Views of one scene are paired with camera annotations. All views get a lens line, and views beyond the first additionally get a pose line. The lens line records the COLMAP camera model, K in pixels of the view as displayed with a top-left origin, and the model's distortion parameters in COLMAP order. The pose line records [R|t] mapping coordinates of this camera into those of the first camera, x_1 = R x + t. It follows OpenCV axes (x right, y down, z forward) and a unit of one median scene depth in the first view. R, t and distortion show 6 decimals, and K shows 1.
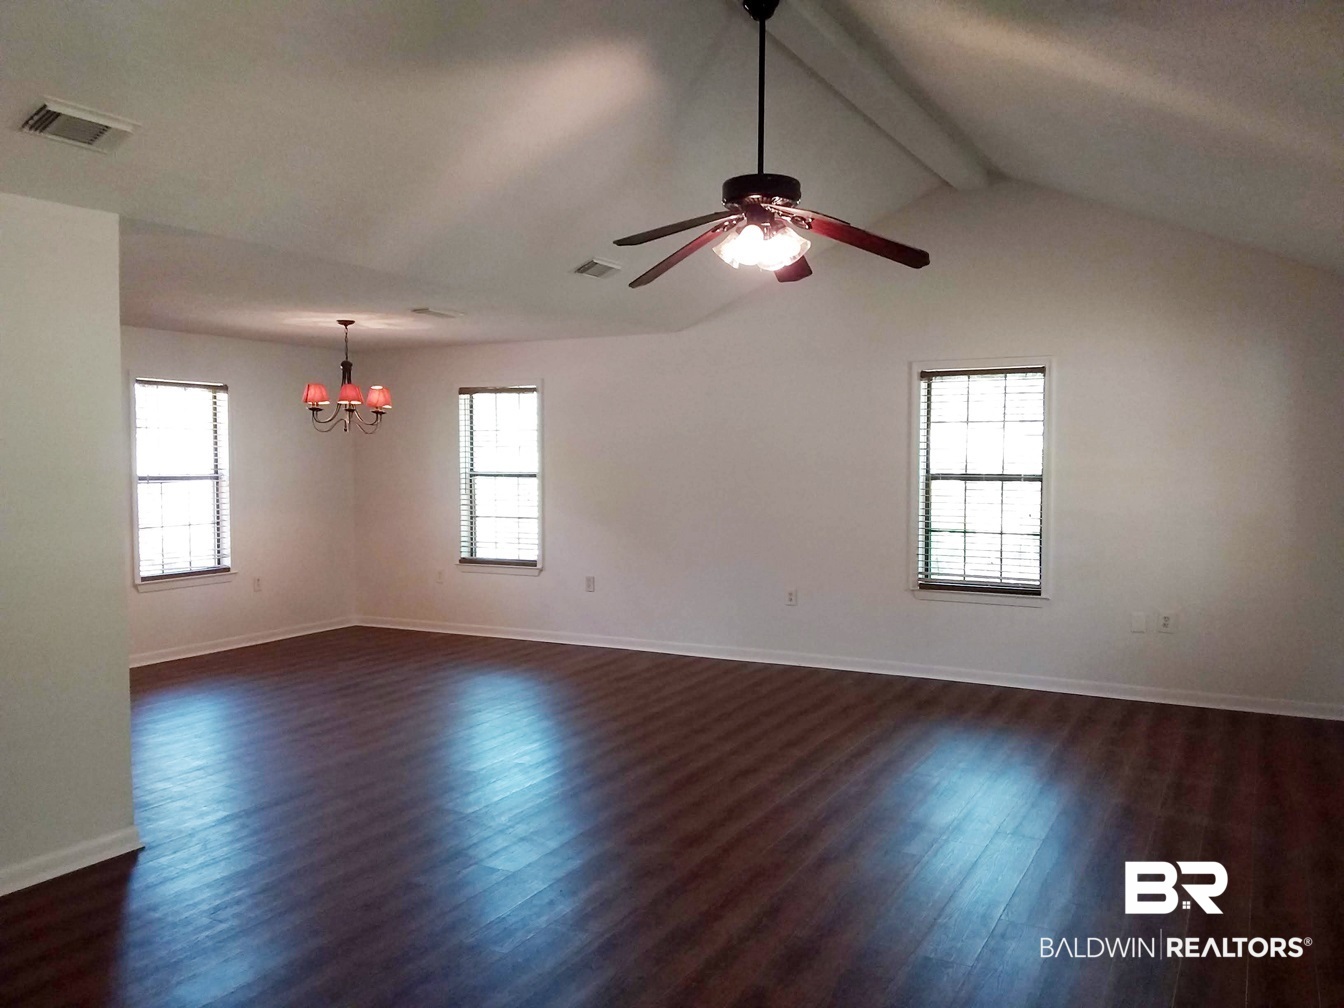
lens RADIAL K [[1087.8, 0, 669.8], [0, 1087.8, 496.1], [0, 0, 1]] dist [0.092584, -0.139338]
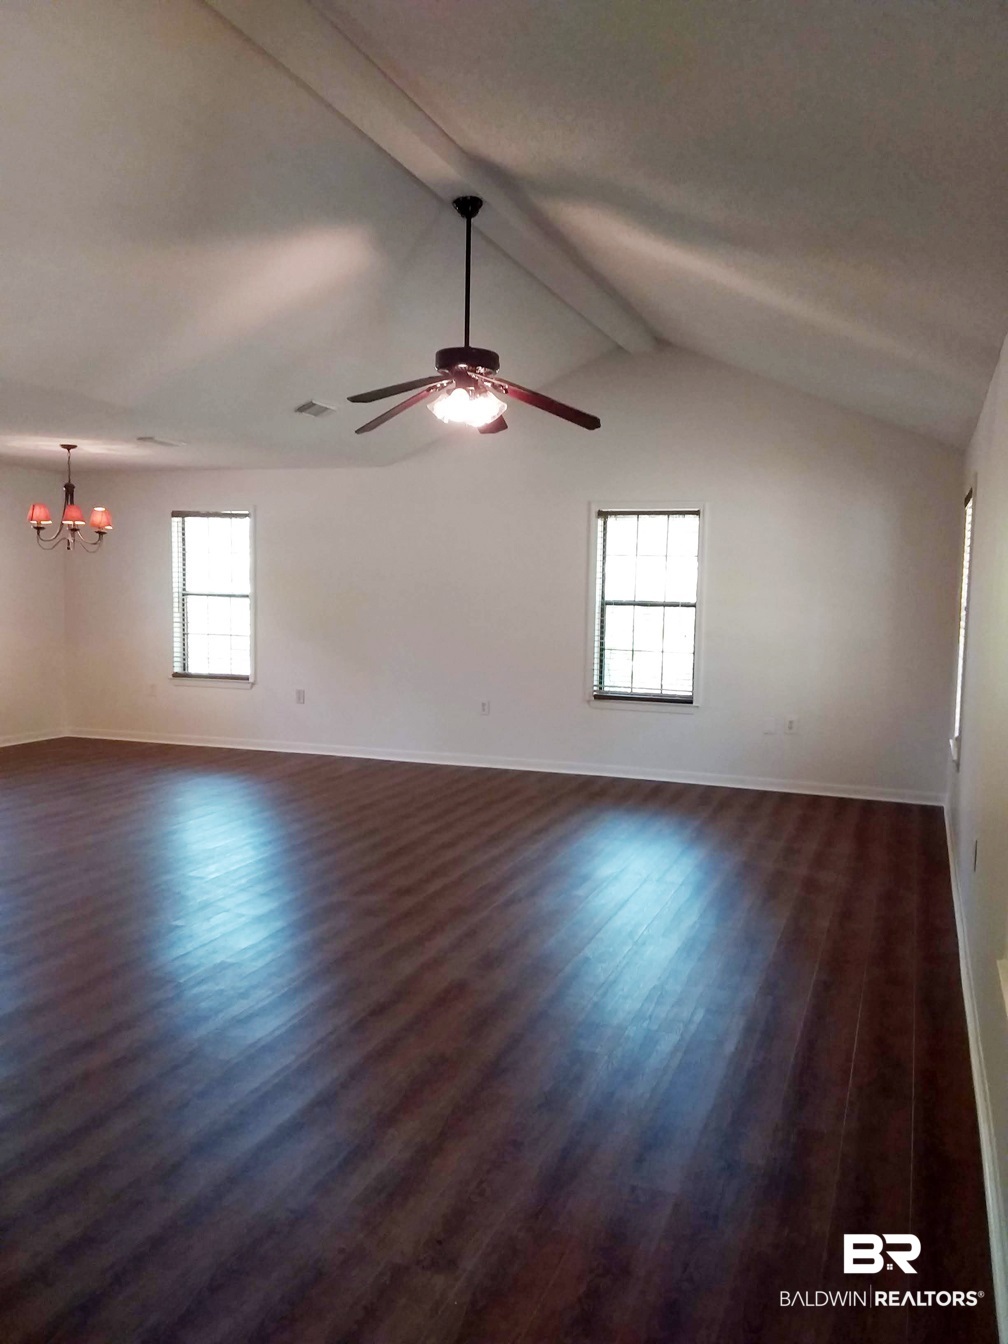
lens RADIAL K [[1087.8, 0, 526.7], [0, 1087.8, 670.5], [0, 0, 1]] dist [0.092584, -0.139338]
pose [[0.988002, 0.007100, 0.154275, -0.022929], [-0.013288, 0.999146, 0.039115, 0.011603], [-0.153865, -0.040696, 0.987253, -0.142991]]
